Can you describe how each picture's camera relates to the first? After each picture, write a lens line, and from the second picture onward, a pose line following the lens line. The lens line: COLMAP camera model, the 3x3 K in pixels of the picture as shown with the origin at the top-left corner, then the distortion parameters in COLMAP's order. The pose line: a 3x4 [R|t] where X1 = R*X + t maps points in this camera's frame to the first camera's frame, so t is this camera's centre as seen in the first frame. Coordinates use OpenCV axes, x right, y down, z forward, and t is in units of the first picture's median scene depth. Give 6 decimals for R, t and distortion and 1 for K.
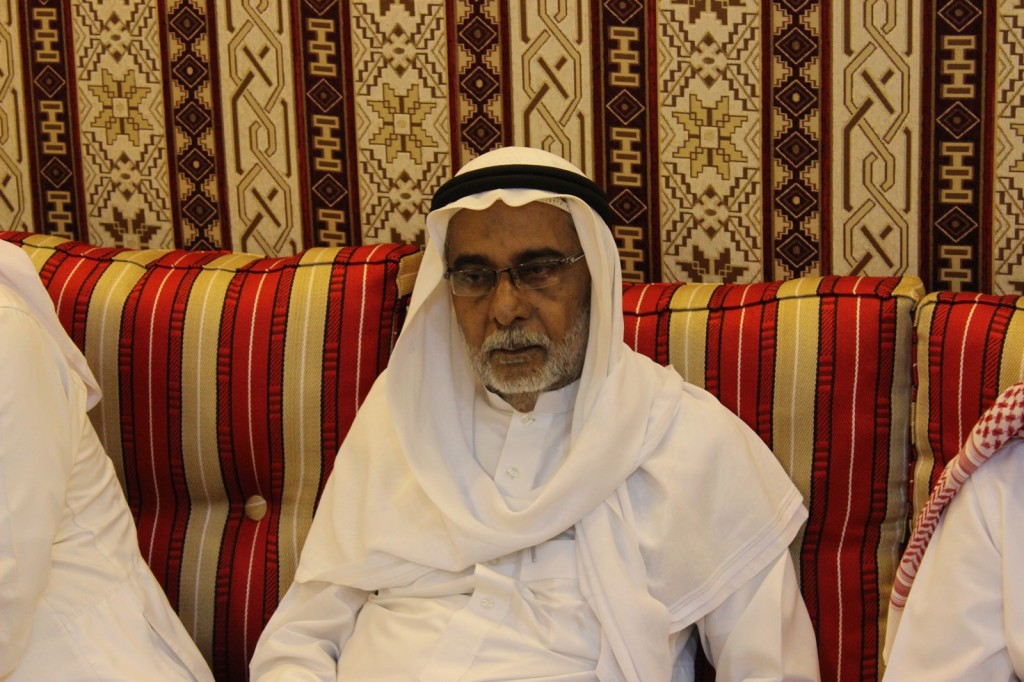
lens RADIAL K [[2494.7, 0, 535.5], [0, 2494.7, 336.0], [0, 0, 1]] dist [0.139211, 0.000000]
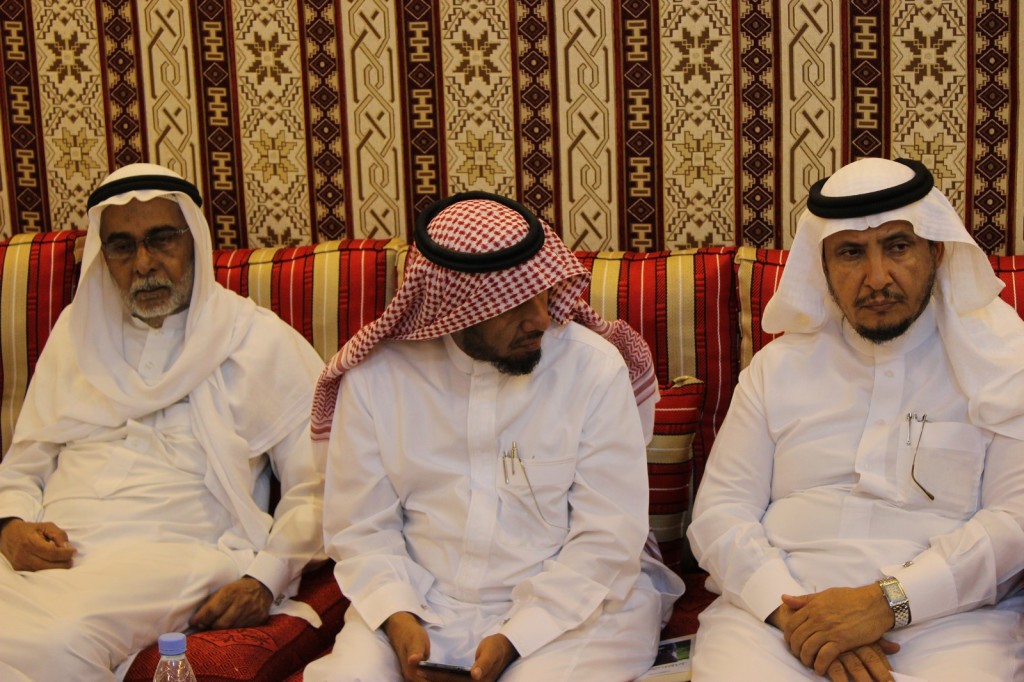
lens RADIAL K [[2205.1, 0, 514.5], [0, 2205.1, 332.5], [0, 0, 1]] dist [0.074248, 0.000000]
pose [[0.991440, -0.031642, 0.126674, 0.039728], [0.034309, 0.999232, -0.018927, 0.062207], [-0.125978, 0.023111, 0.991764, -0.393514]]
